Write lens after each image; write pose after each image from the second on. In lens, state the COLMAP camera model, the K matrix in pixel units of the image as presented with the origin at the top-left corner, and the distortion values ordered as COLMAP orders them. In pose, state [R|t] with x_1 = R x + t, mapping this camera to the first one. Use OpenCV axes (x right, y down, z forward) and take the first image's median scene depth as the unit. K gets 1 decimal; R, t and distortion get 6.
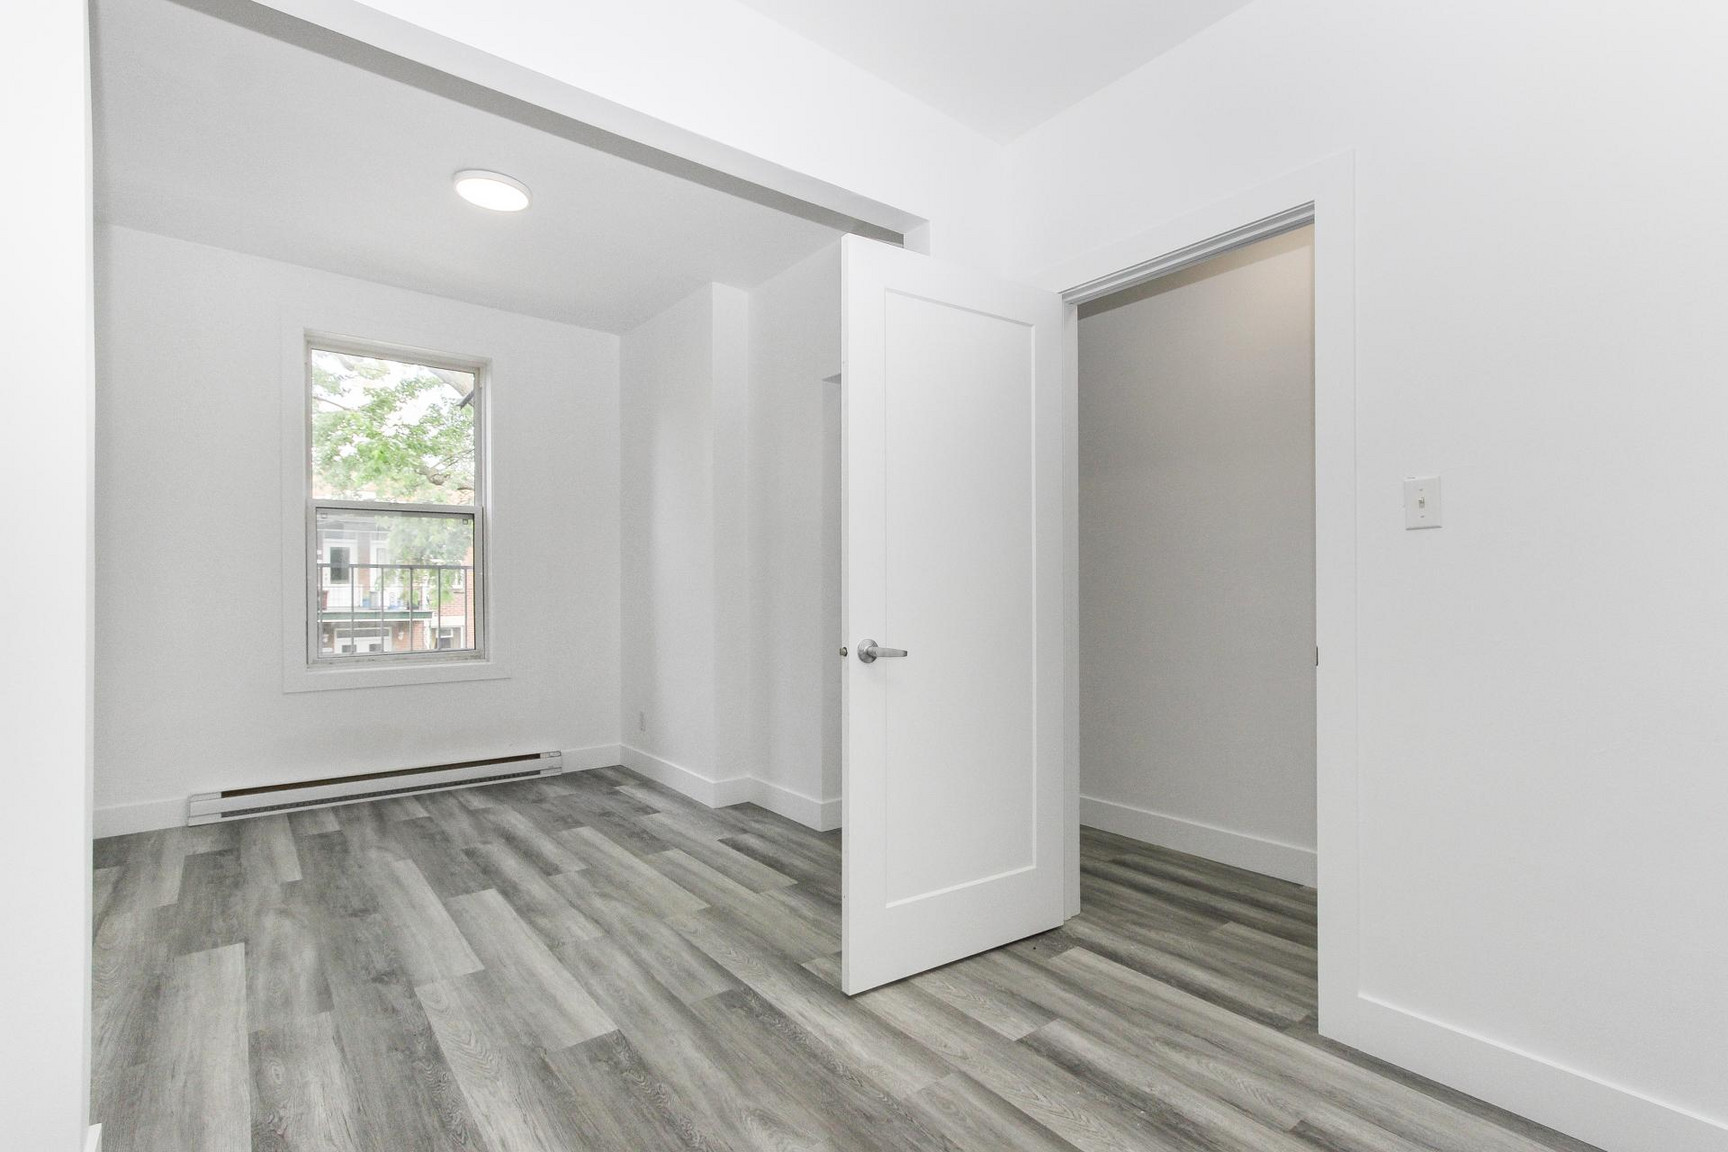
lens RADIAL K [[793.2, 0, 871.4], [0, 793.2, 582.3], [0, 0, 1]] dist [0.002355, 0.000770]
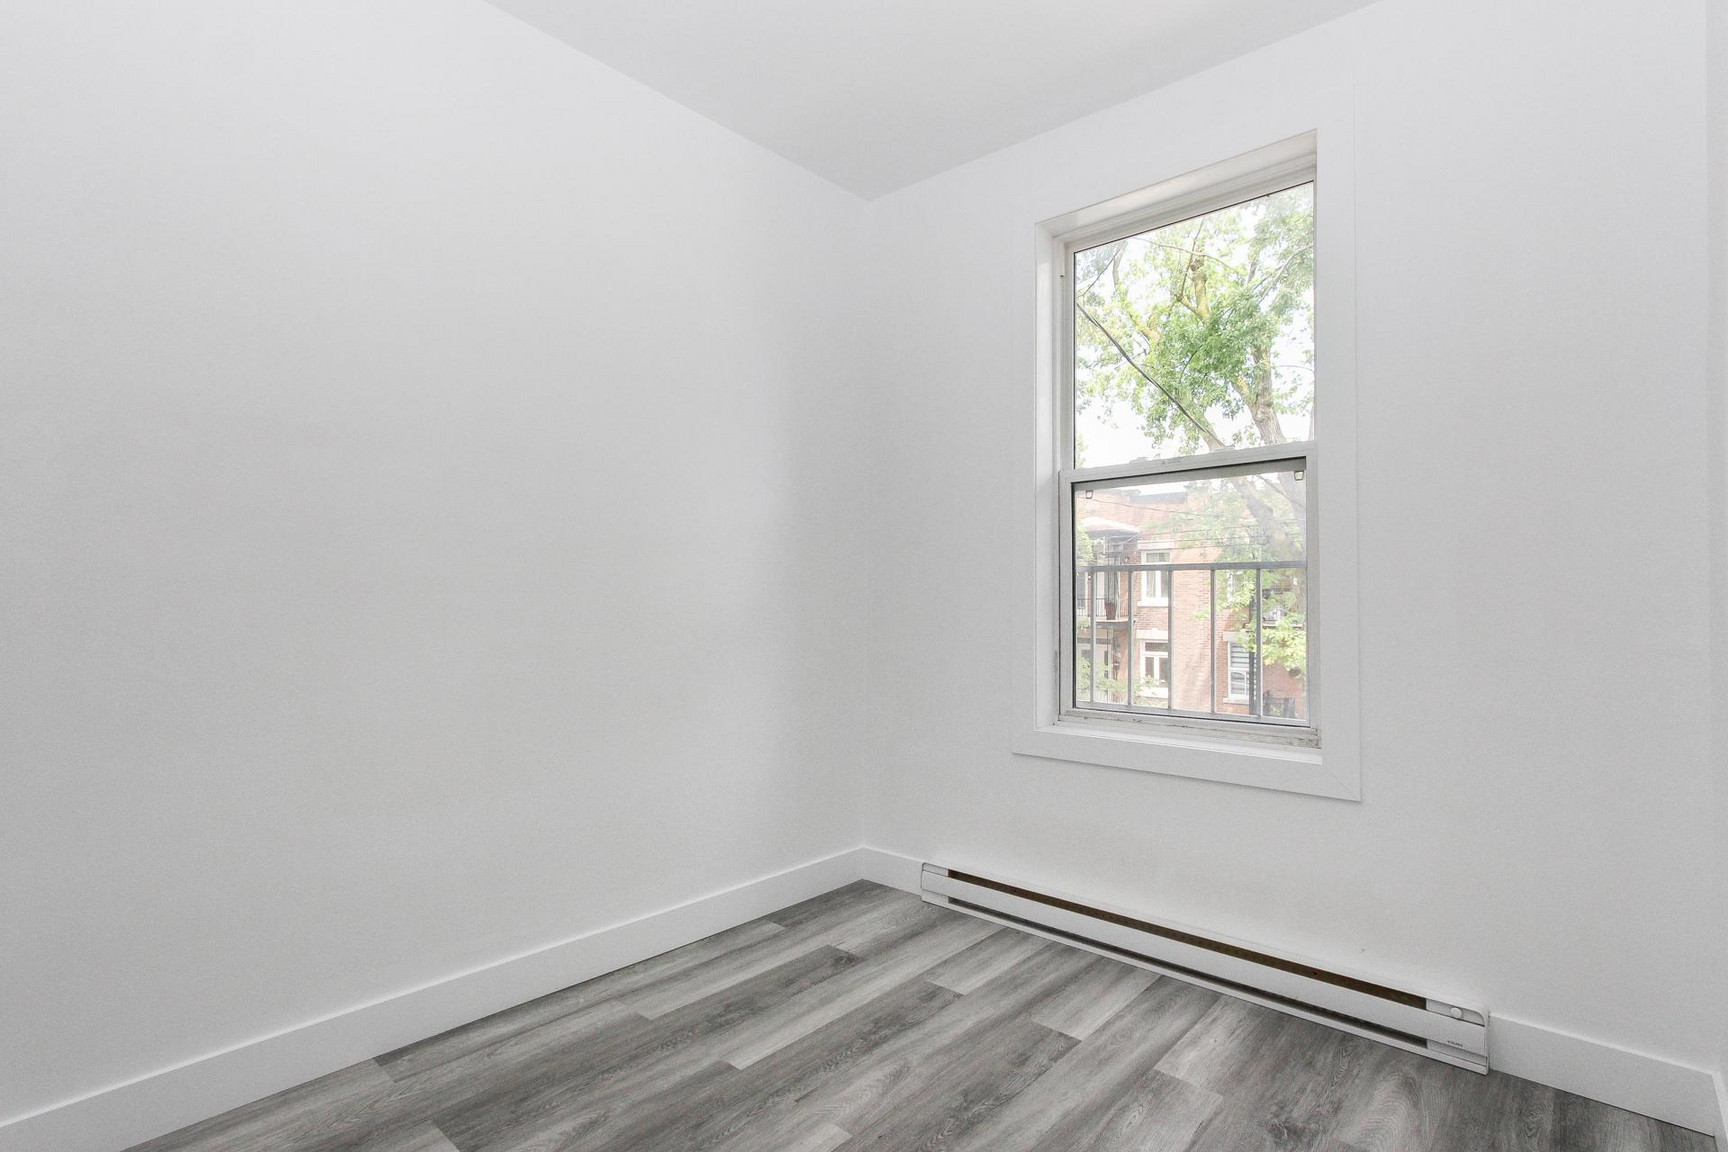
lens RADIAL K [[823.3, 0, 877.2], [0, 823.3, 590.5], [0, 0, 1]] dist [0.001319, 0.000202]
pose [[0.179369, -0.011098, -0.983719, -0.060000], [0.002539, 0.999938, -0.010818, 0.004991], [0.983779, -0.000557, 0.179386, 1.036351]]
